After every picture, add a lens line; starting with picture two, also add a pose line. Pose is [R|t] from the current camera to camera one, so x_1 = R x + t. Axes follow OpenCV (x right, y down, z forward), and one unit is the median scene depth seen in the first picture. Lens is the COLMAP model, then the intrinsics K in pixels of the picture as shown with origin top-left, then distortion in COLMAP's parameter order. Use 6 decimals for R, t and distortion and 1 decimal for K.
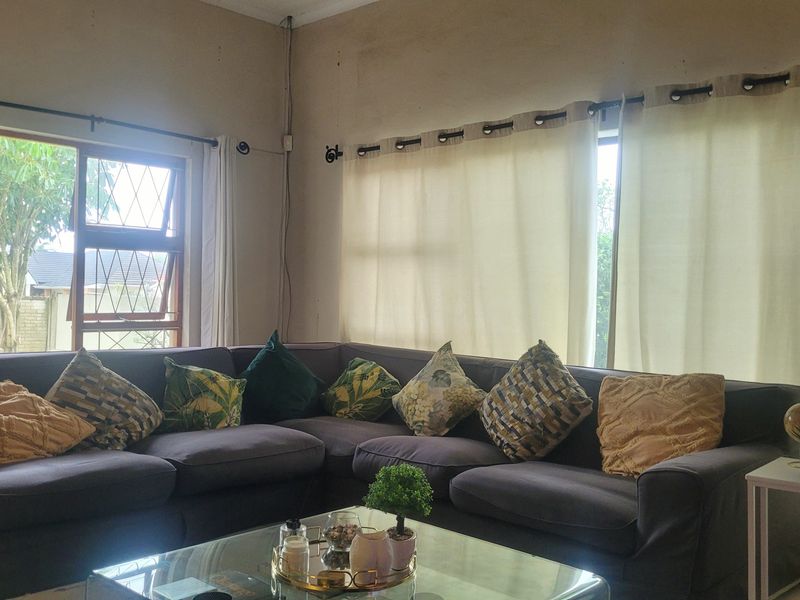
lens RADIAL K [[812.2, 0, 400.0], [0, 812.2, 300.0], [0, 0, 1]] dist [0.065080, -0.024801]
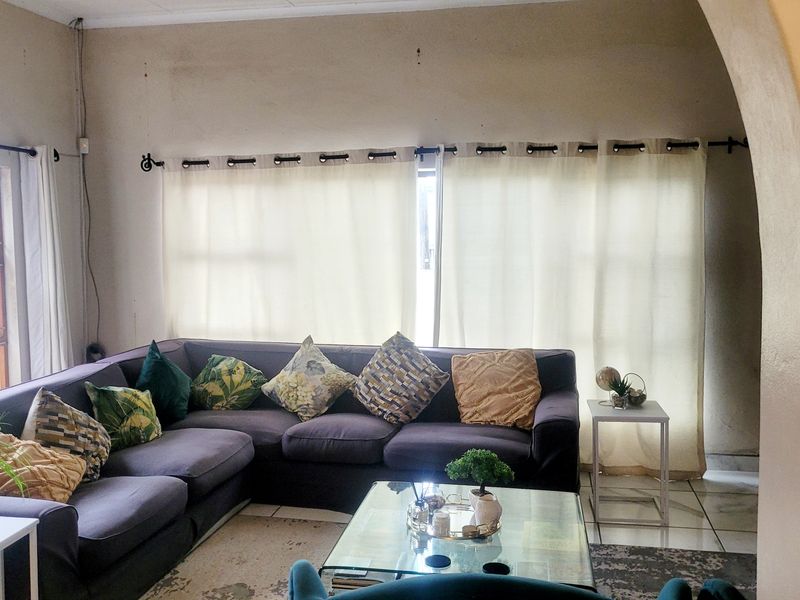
lens RADIAL K [[812.2, 0, 400.0], [0, 812.2, 300.0], [0, 0, 1]] dist [0.065080, -0.024801]
pose [[0.837224, -0.082500, 0.540602, -0.539667], [0.029218, 0.993891, 0.106426, -0.143992], [-0.546080, -0.073308, 0.834520, -0.103714]]
